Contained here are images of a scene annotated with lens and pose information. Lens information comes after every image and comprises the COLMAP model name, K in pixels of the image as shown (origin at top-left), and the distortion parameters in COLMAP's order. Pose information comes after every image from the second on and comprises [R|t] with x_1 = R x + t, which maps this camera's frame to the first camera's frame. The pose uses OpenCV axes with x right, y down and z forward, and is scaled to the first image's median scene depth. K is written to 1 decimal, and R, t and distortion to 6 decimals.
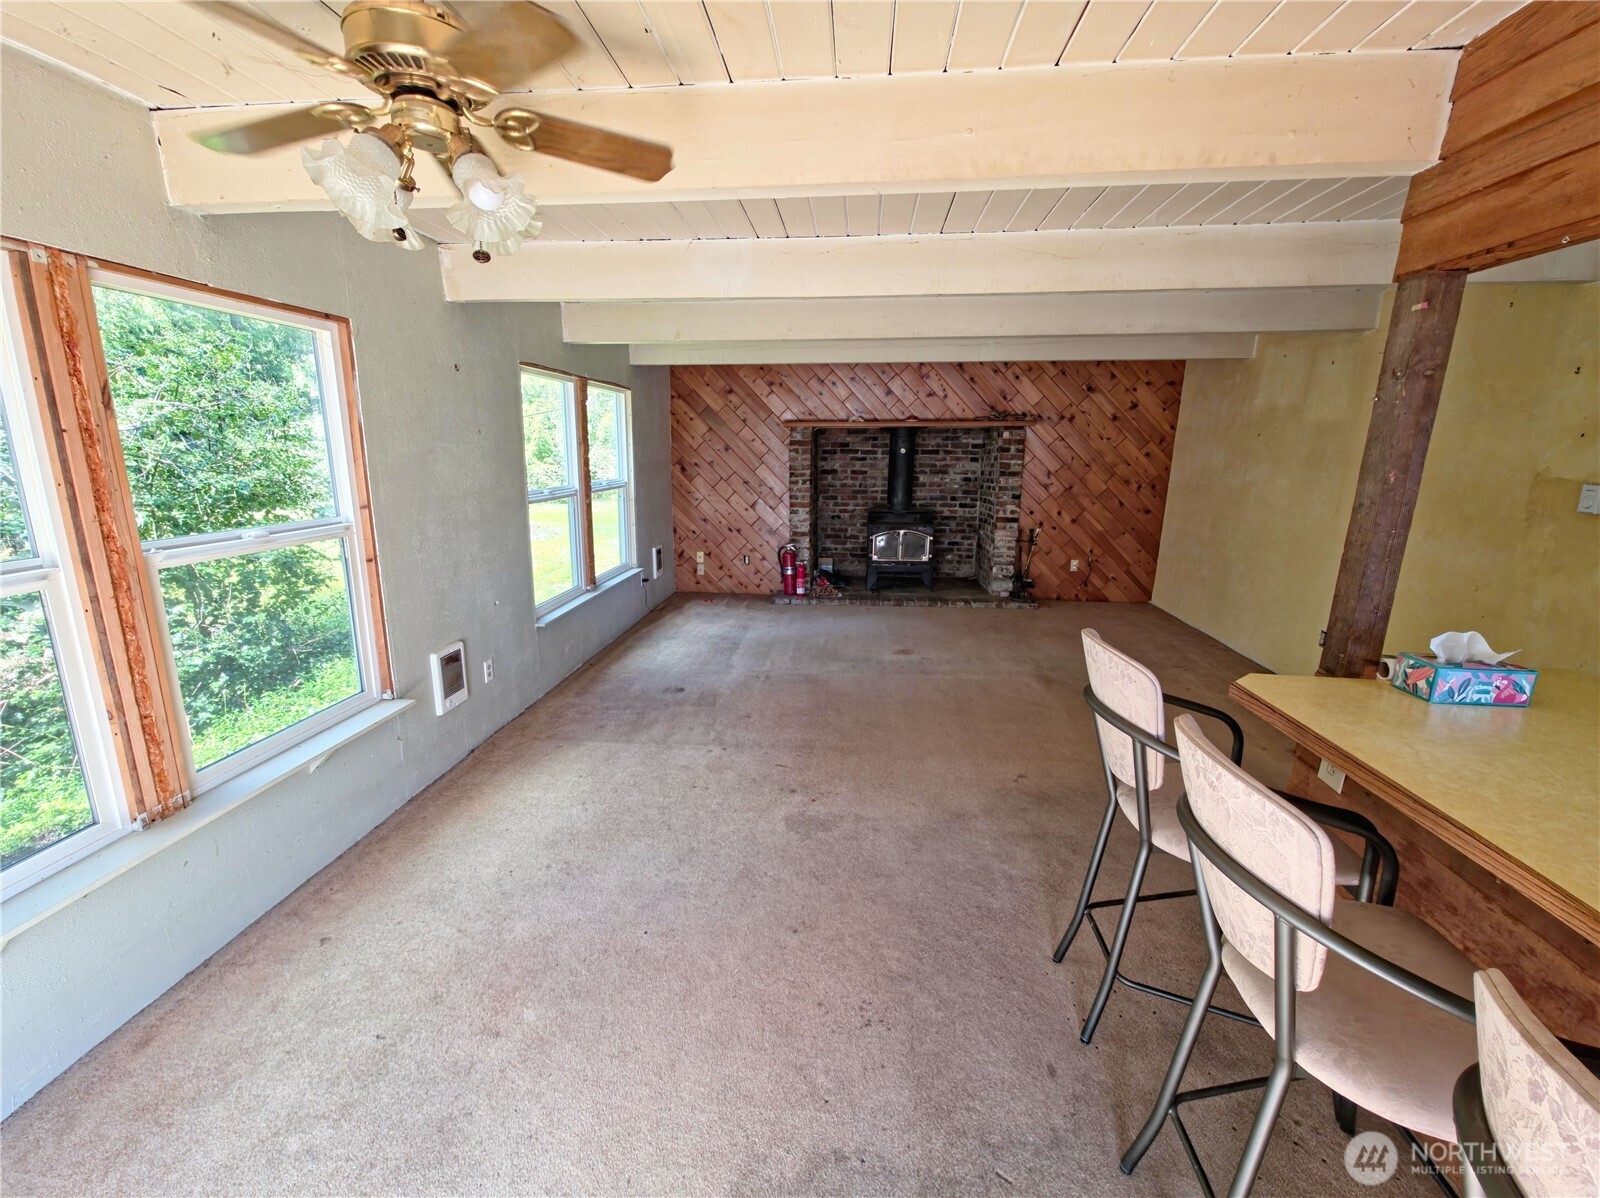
lens RADIAL K [[658.4, 0, 796.7], [0, 658.4, 595.5], [0, 0, 1]] dist [-0.002953, -0.000445]
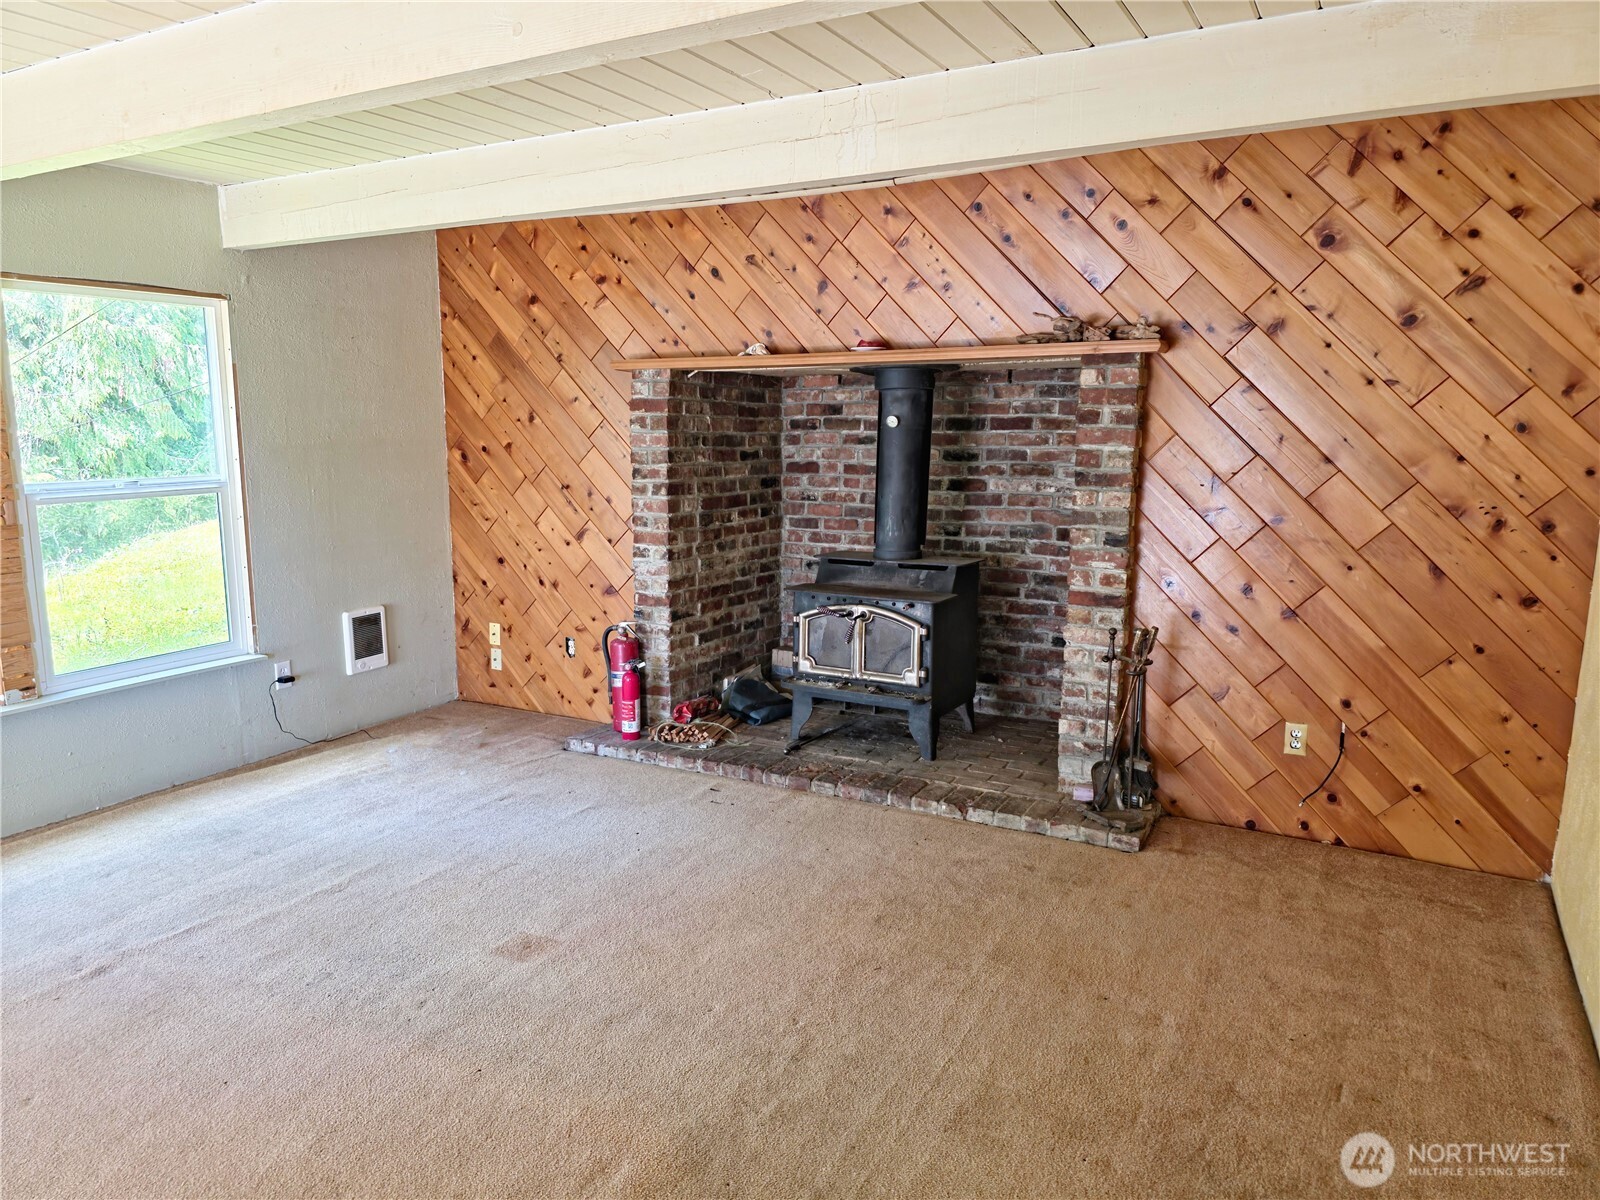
lens RADIAL K [[1078.1, 0, 801.1], [0, 1078.1, 592.4], [0, 0, 1]] dist [0.024211, -0.012225]
pose [[0.919243, 0.058913, -0.389258, 0.399545], [-0.083510, 0.995419, -0.046557, -0.074613], [0.384732, 0.075304, 0.919951, 0.356280]]
